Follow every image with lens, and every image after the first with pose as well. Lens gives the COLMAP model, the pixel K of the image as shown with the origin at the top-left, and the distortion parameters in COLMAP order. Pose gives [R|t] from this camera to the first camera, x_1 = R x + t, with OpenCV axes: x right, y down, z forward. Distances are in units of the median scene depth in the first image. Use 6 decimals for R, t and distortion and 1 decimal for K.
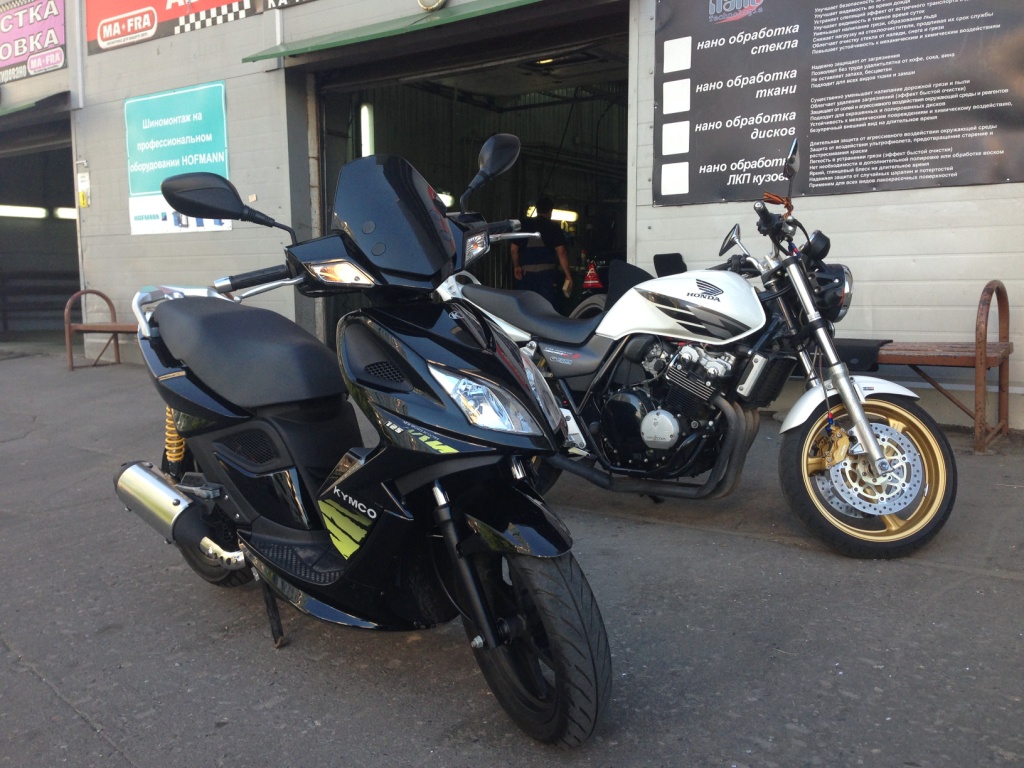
lens RADIAL K [[914.2, 0, 517.0], [0, 914.2, 383.4], [0, 0, 1]] dist [0.121230, -0.188689]
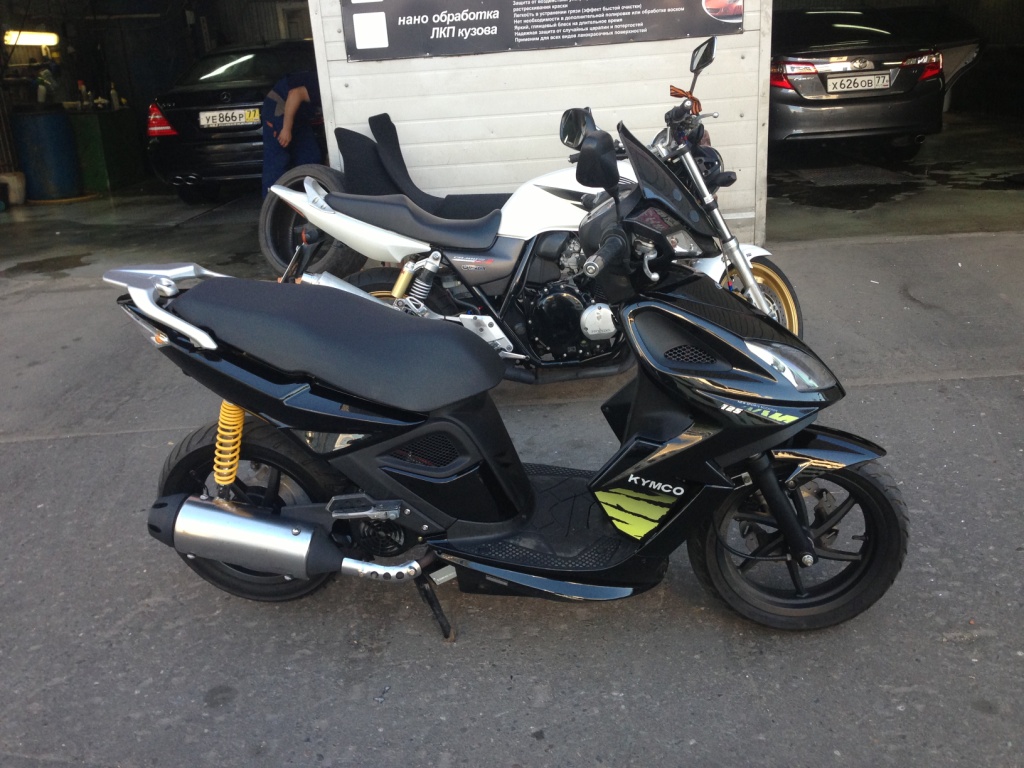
lens RADIAL K [[914.2, 0, 517.0], [0, 914.2, 383.4], [0, 0, 1]] dist [0.121230, -0.188689]
pose [[0.821511, -0.230523, 0.521516, -0.335498], [0.120322, 0.964121, 0.236630, -0.097882], [-0.557353, -0.131644, 0.819772, 0.117171]]
